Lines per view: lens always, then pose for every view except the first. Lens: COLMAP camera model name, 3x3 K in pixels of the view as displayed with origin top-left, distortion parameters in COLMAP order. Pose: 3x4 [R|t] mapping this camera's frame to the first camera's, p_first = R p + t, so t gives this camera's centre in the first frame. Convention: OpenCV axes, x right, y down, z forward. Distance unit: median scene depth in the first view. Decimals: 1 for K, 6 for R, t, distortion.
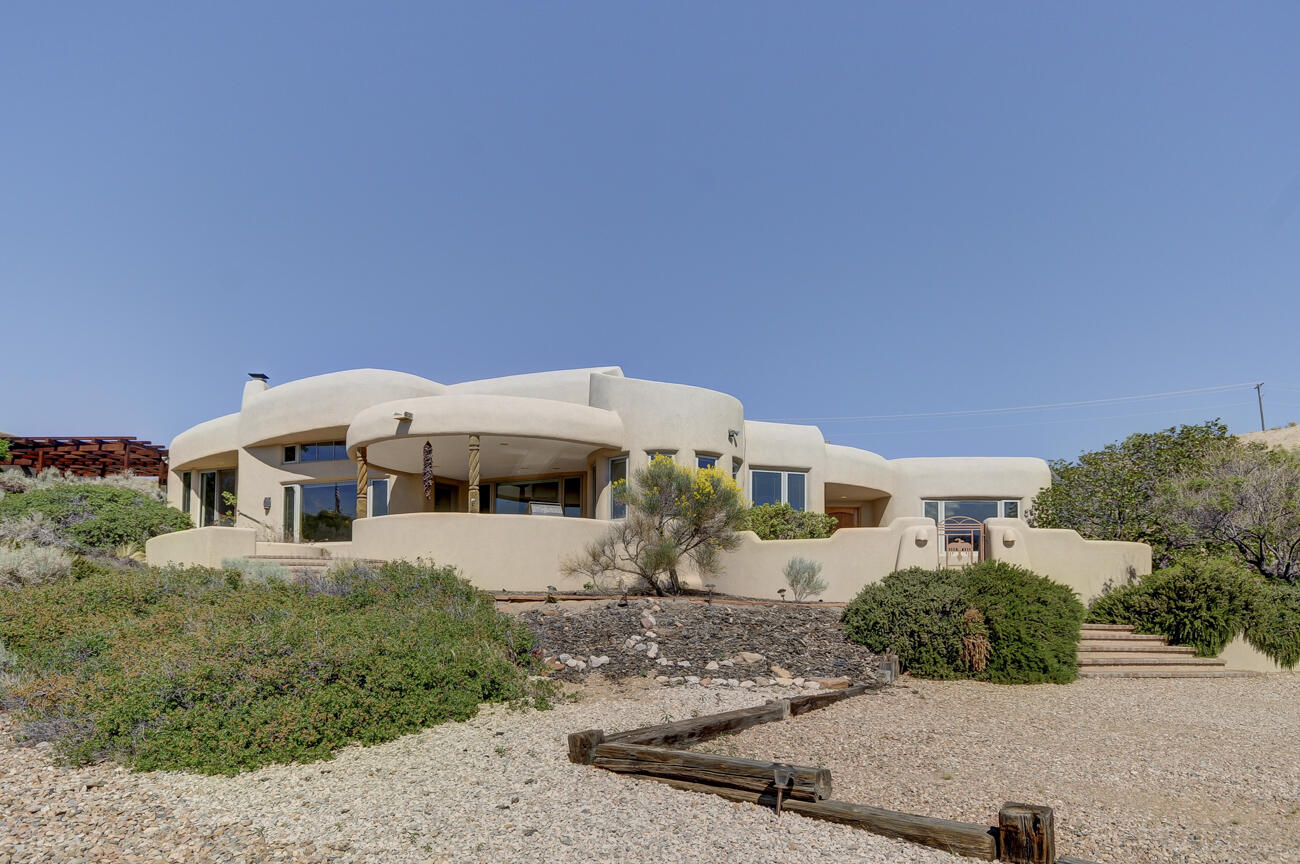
lens RADIAL K [[810.2, 0, 679.5], [0, 810.2, 549.4], [0, 0, 1]] dist [0.038123, -0.004814]
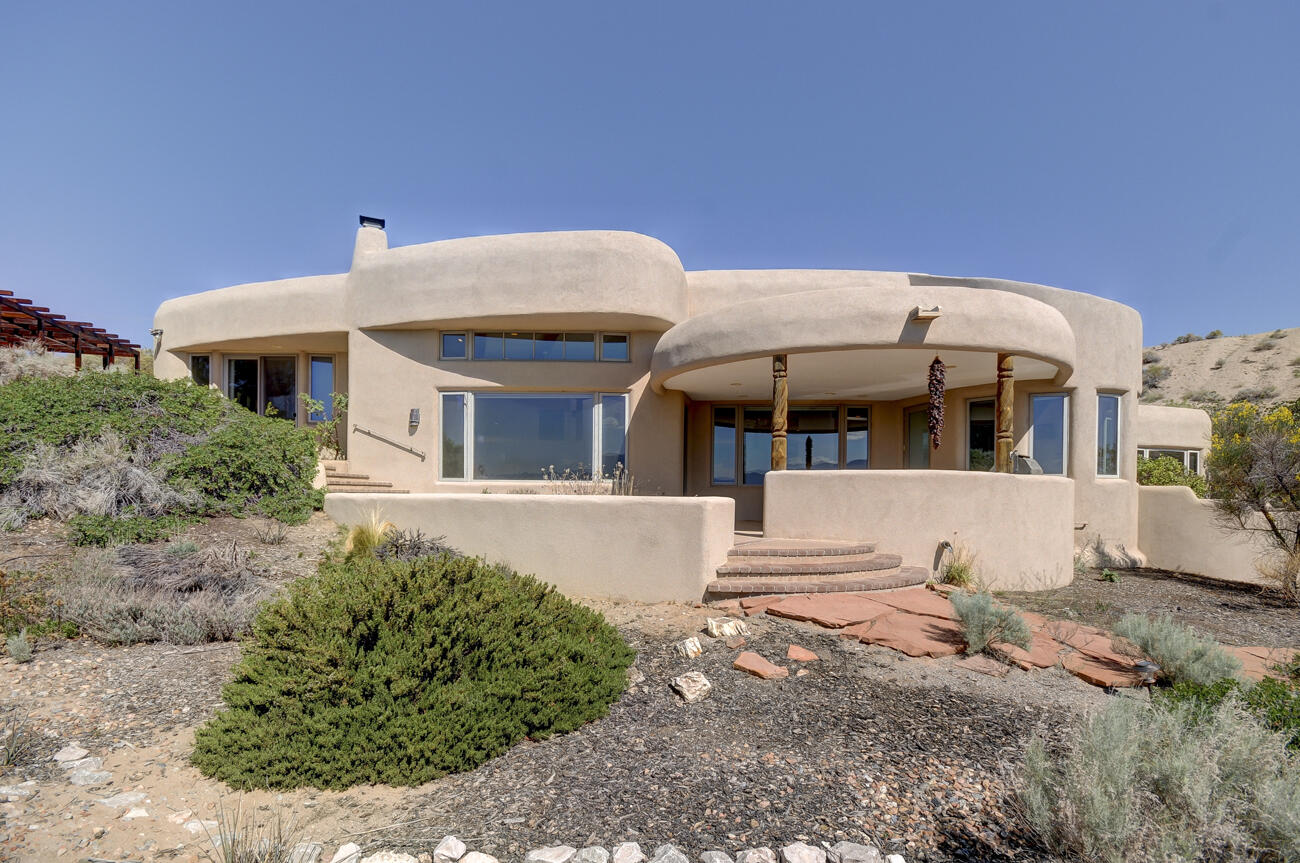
lens RADIAL K [[701.8, 0, 660.0], [0, 701.8, 487.5], [0, 0, 1]] dist [-0.004822, -0.004411]
pose [[0.945677, 0.016270, 0.324701, -0.567571], [-0.036781, 0.997689, 0.057131, -0.044917], [-0.323022, -0.065970, 0.944090, 0.447573]]
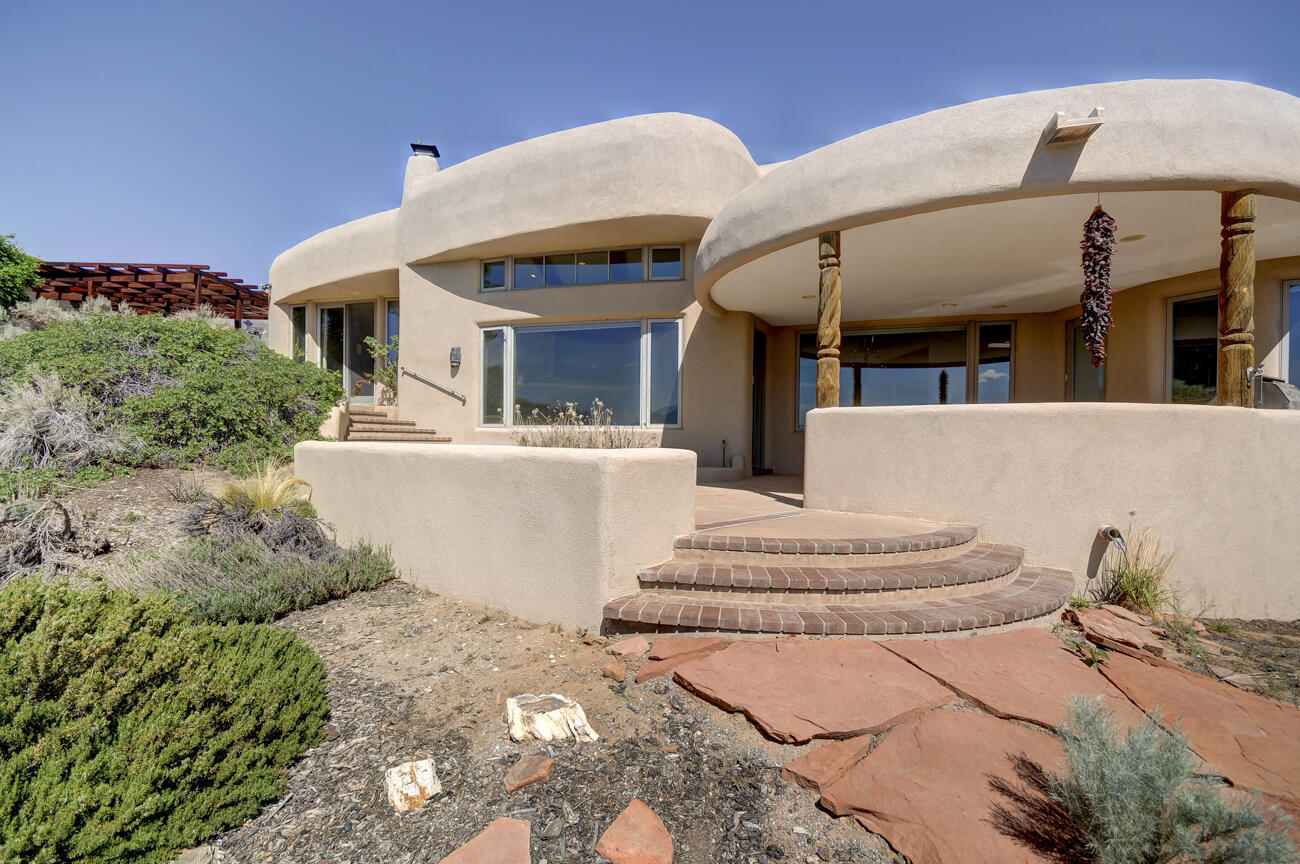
lens RADIAL K [[637.5, 0, 663.3], [0, 637.5, 442.4], [0, 0, 1]] dist [-0.001883, -0.003477]
pose [[0.998242, 0.014865, 0.057377, -0.427781], [-0.019312, 0.996786, 0.077754, -0.037583], [-0.056037, -0.078725, 0.995320, 0.587949]]
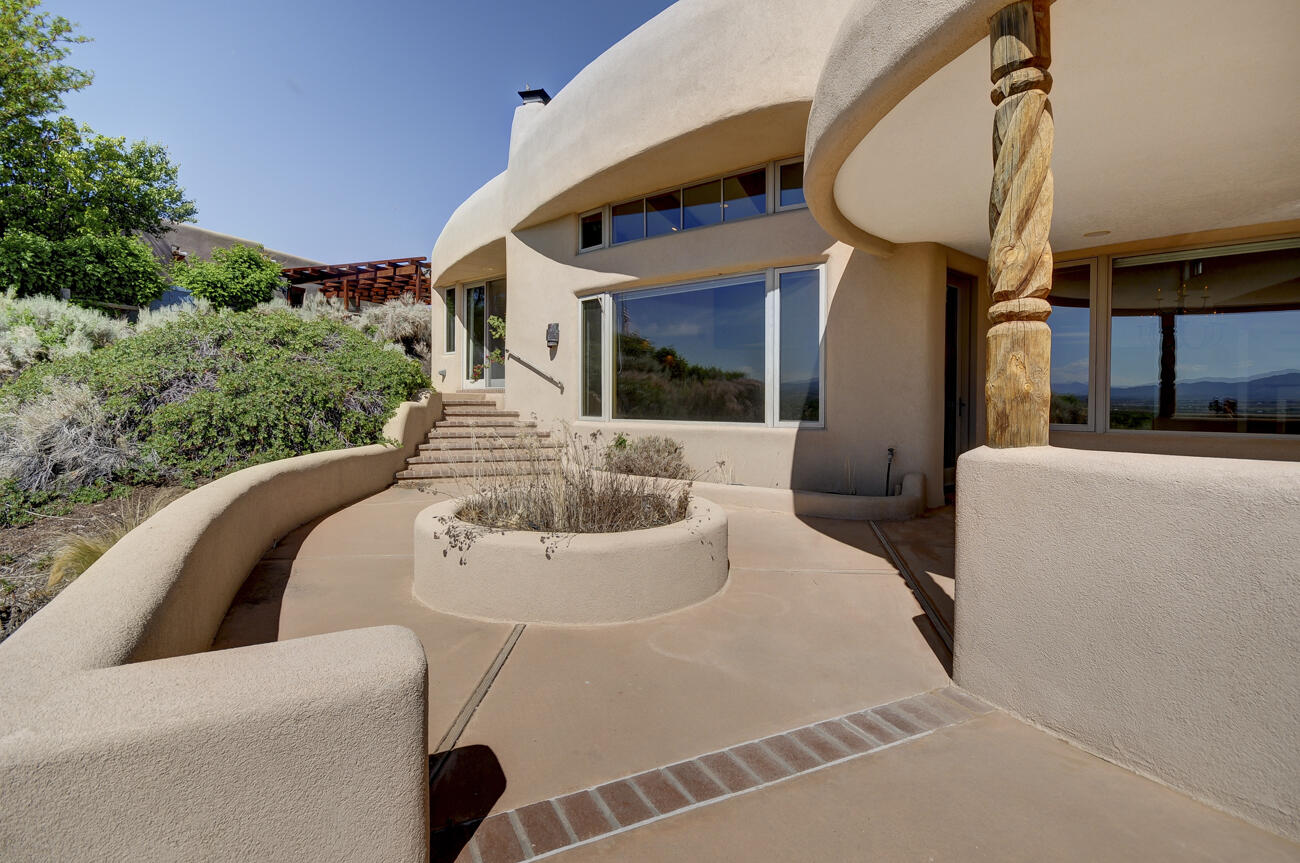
lens RADIAL K [[637.5, 0, 633.5], [0, 637.5, 406.1], [0, 0, 1]] dist [-0.001883, -0.003477]
pose [[0.935390, 0.010448, -0.353464, -0.362580], [0.019744, 0.996461, 0.081706, -0.050216], [0.353067, -0.083406, 0.931873, 0.737698]]
